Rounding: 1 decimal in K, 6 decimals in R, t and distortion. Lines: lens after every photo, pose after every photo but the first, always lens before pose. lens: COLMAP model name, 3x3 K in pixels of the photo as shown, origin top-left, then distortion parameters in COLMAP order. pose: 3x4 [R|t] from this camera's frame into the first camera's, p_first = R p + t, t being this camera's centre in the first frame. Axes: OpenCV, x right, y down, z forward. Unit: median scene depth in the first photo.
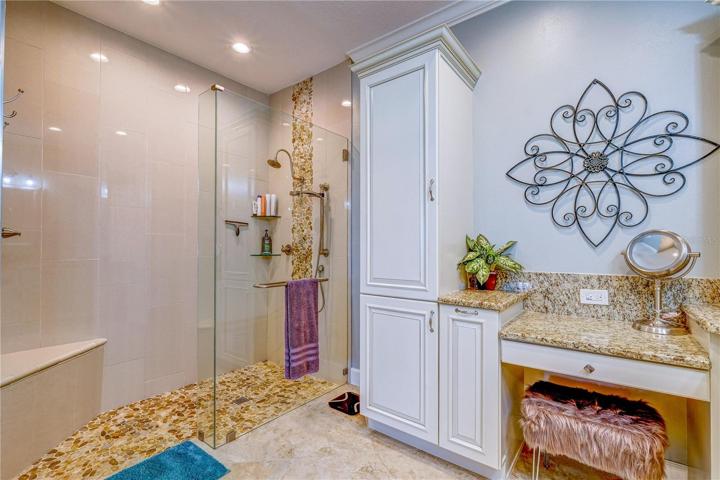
lens RADIAL K [[322.9, 0, 362.2], [0, 322.9, 242.2], [0, 0, 1]] dist [-0.000224, -0.000417]
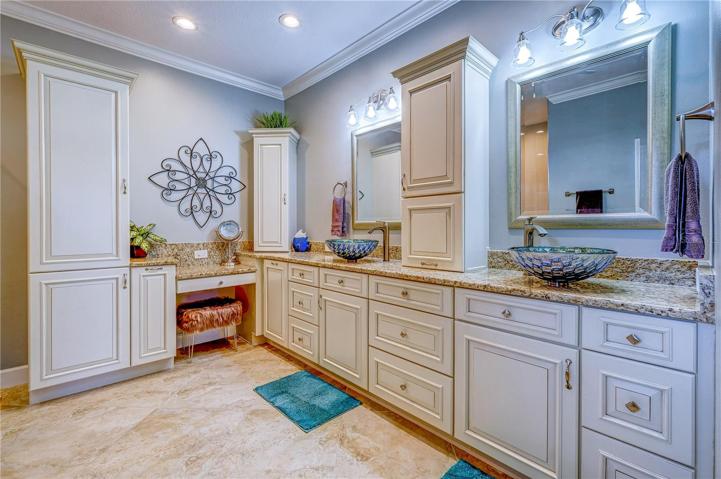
lens RADIAL K [[323.3, 0, 361.5], [0, 323.3, 233.1], [0, 0, 1]] dist [-0.000224, -0.000417]
pose [[0.158614, -0.014452, 0.987235, -0.978373], [-0.013757, 0.999763, 0.016846, 0.001607], [-0.987245, -0.016254, 0.158378, -0.217864]]
